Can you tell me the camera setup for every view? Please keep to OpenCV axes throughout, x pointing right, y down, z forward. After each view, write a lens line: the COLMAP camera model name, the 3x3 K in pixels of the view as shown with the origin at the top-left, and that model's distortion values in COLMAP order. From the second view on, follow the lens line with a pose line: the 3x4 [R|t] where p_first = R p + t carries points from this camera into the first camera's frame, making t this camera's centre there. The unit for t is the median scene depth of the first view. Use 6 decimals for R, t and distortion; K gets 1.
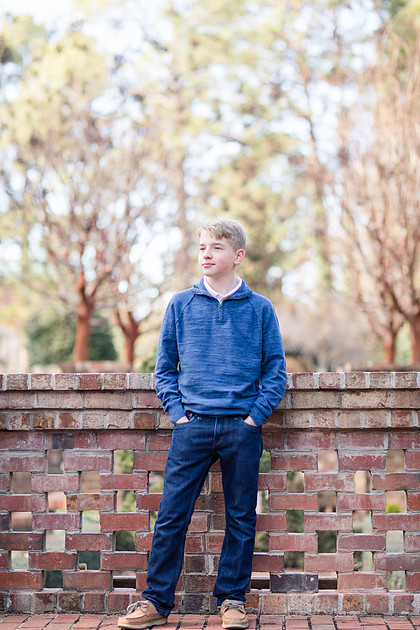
lens RADIAL K [[1517.1, 0, 209.2], [0, 1517.1, 312.6], [0, 0, 1]] dist [0.042716, 0.000000]
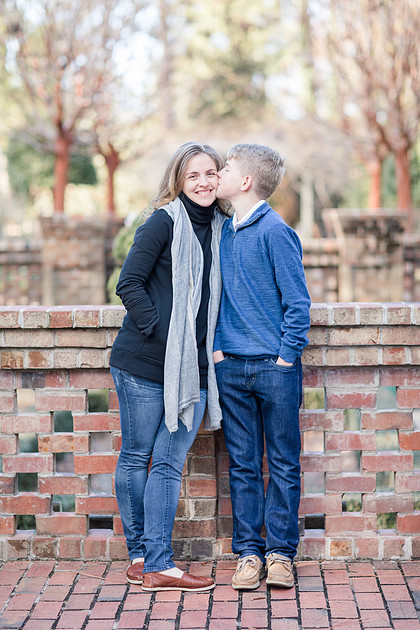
lens RADIAL K [[1517.1, 0, 210.4], [0, 1517.1, 317.5], [0, 0, 1]] dist [0.042716, 0.000000]
pose [[0.999908, -0.008315, 0.010728, 0.003549], [0.006780, 0.990697, 0.135921, -0.081334], [-0.011759, -0.135835, 0.990662, 0.074768]]
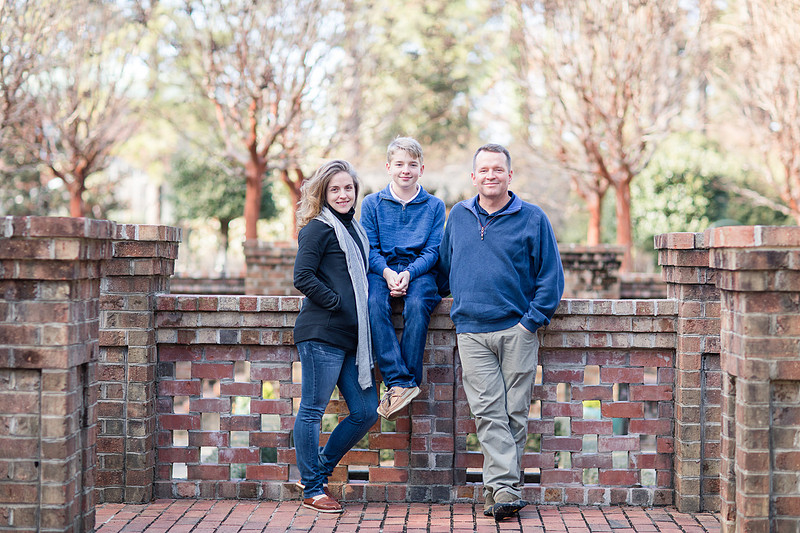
lens RADIAL K [[1926.4, 0, 402.8], [0, 1926.4, 267.1], [0, 0, 1]] dist [0.042716, 0.000000]
pose [[0.999744, 0.013333, 0.018274, -0.051464], [-0.014585, 0.997427, 0.070185, -0.087850], [-0.017291, -0.070434, 0.997367, -0.473834]]
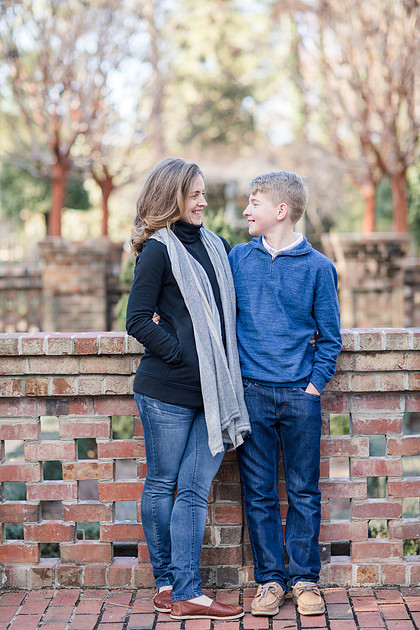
lens RADIAL K [[1517.1, 0, 208.8], [0, 1517.1, 317.3], [0, 0, 1]] dist [0.042716, 0.000000]
pose [[0.999742, -0.012231, 0.019164, -0.020514], [0.009838, 0.992681, 0.120364, -0.082545], [-0.020496, -0.120144, 0.992545, 0.078413]]
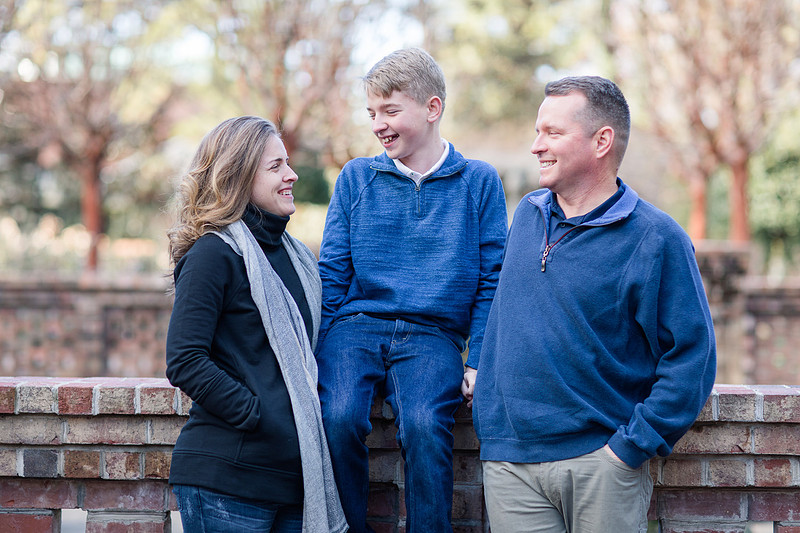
lens RADIAL K [[1926.4, 0, 400.6], [0, 1926.4, 265.4], [0, 0, 1]] dist [0.042716, 0.000000]
pose [[0.999537, 0.010050, -0.028734, 0.004427], [-0.007779, 0.996917, 0.078082, -0.065793], [0.029431, -0.077822, 0.996533, 0.261373]]
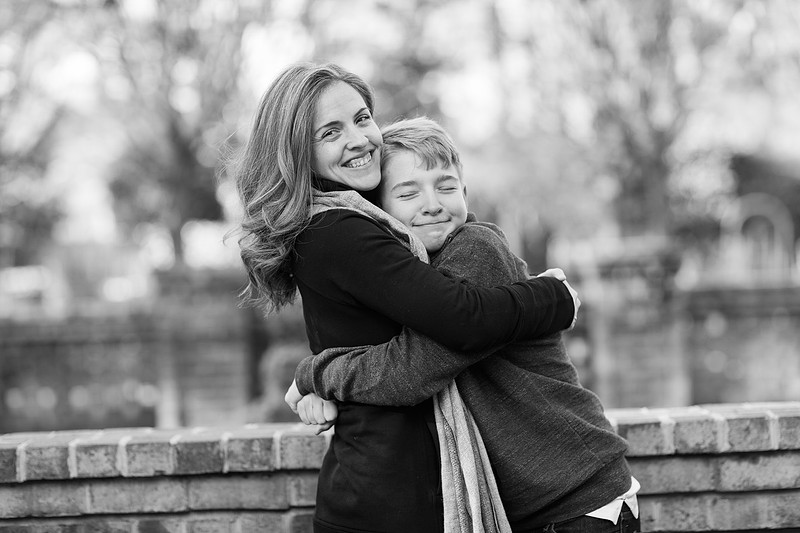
lens RADIAL K [[1926.4, 0, 396.2], [0, 1926.4, 267.4], [0, 0, 1]] dist [0.042716, 0.000000]
pose [[0.998932, -0.037958, 0.026340, -0.029701], [0.035965, 0.996724, 0.072435, -0.056203], [-0.029003, -0.071411, 0.997025, 0.390992]]
